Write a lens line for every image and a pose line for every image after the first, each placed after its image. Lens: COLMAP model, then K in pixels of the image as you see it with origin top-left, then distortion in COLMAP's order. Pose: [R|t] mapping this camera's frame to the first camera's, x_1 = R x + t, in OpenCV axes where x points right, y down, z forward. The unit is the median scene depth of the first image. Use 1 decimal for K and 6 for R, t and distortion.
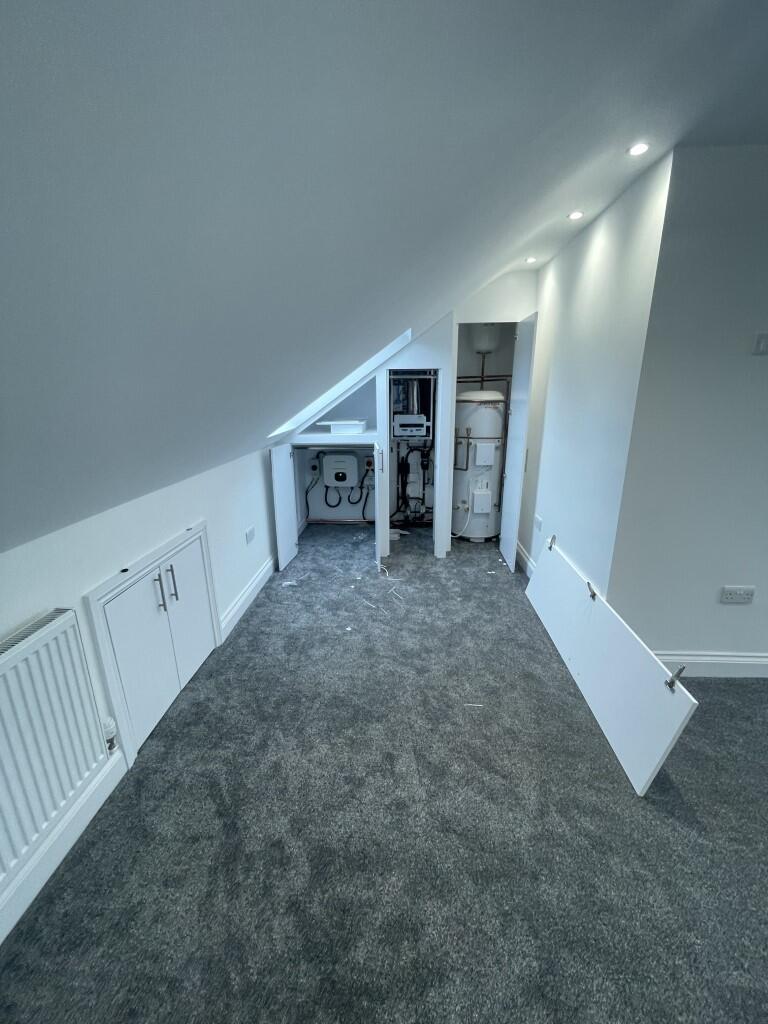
lens RADIAL K [[415.3, 0, 380.9], [0, 415.3, 509.4], [0, 0, 1]] dist [-0.002049, -0.000167]
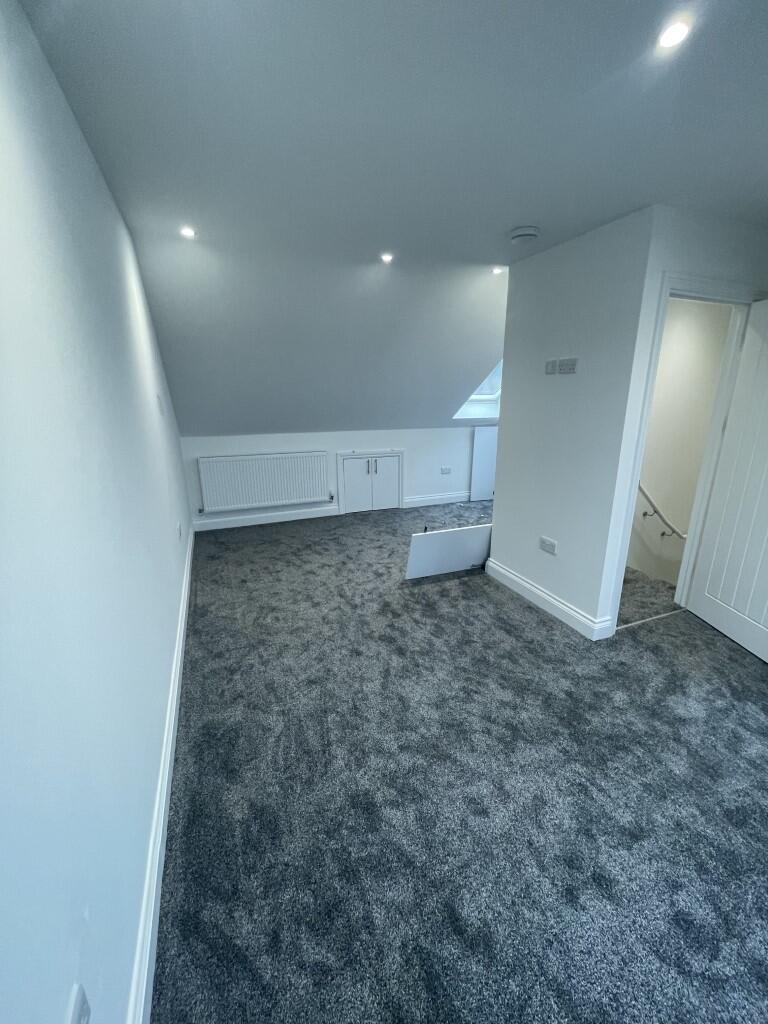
lens RADIAL K [[415.3, 0, 384.9], [0, 415.3, 511.2], [0, 0, 1]] dist [-0.002049, -0.000167]
pose [[0.426330, 0.257070, -0.867270, 2.168375], [-0.252667, 0.954448, 0.158706, 0.016088], [0.868563, 0.151470, 0.471863, -0.183129]]
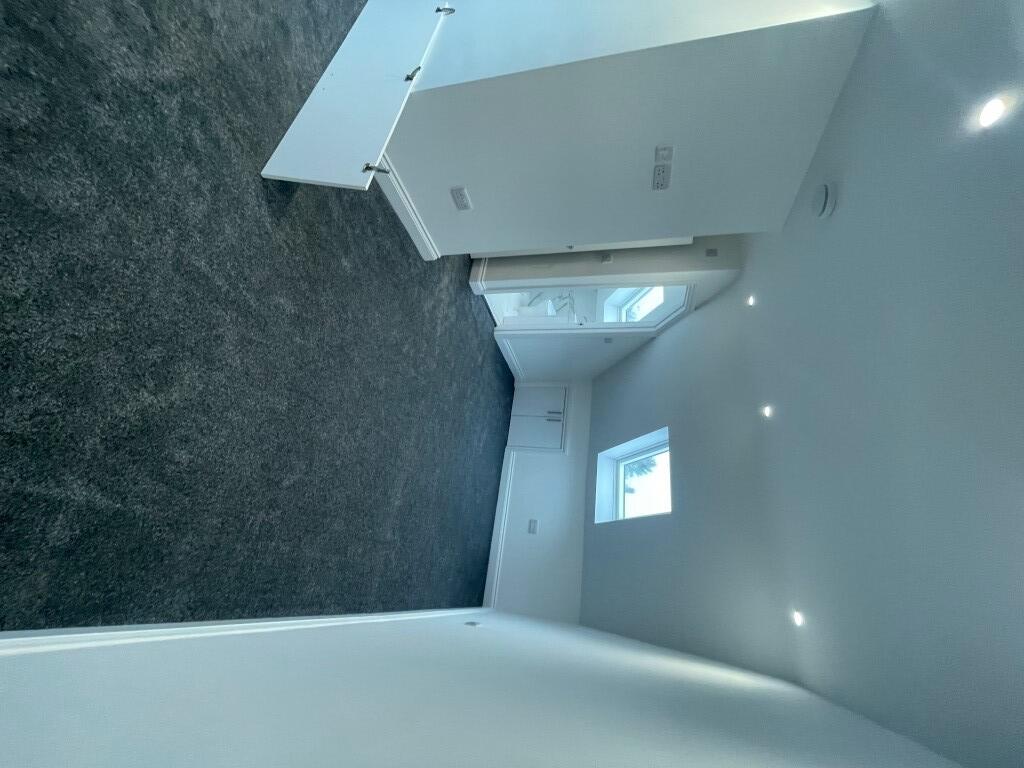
lens RADIAL K [[415.3, 0, 513.7], [0, 415.3, 387.0], [0, 0, 1]] dist [-0.002049, -0.000167]
pose [[0.222832, 0.402174, 0.888033, 0.017339], [-0.962563, 0.234982, 0.135115, 0.023368], [-0.154332, -0.884895, 0.439479, -0.082631]]
